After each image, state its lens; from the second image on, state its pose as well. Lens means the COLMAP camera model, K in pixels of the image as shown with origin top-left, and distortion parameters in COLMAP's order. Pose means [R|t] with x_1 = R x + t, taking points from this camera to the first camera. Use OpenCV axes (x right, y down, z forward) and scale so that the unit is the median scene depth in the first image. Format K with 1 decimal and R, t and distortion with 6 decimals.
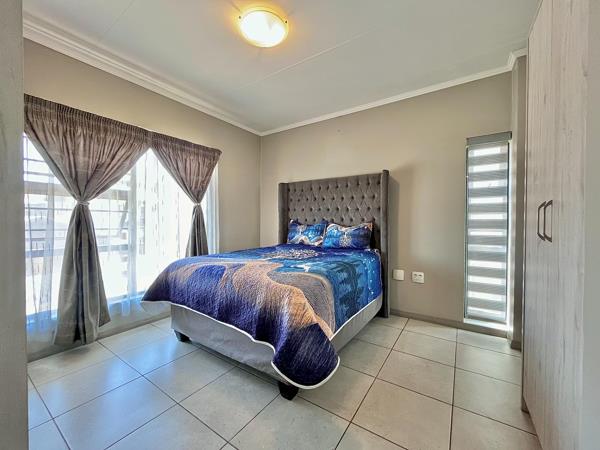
lens RADIAL K [[250.3, 0, 278.8], [0, 250.3, 225.1], [0, 0, 1]] dist [-0.000566, -0.000157]
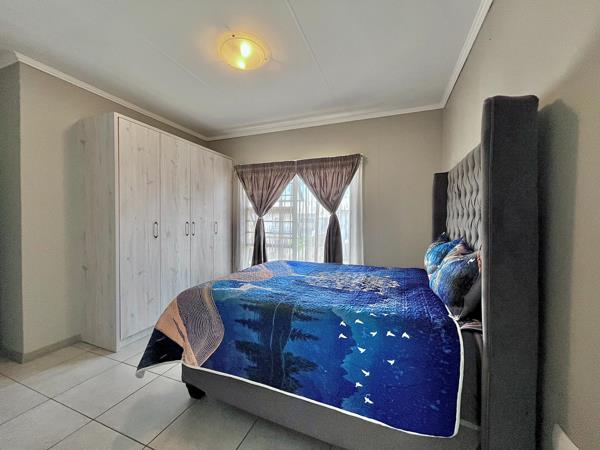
lens RADIAL K [[240.3, 0, 300.0], [0, 240.3, 225.0], [0, 0, 1]] dist [-0.001871, -0.000587]
pose [[0.241281, 0.020766, -0.970233, 0.651805], [-0.028034, 0.999503, 0.014420, -0.050809], [0.970050, 0.023720, 0.241743, 0.650052]]
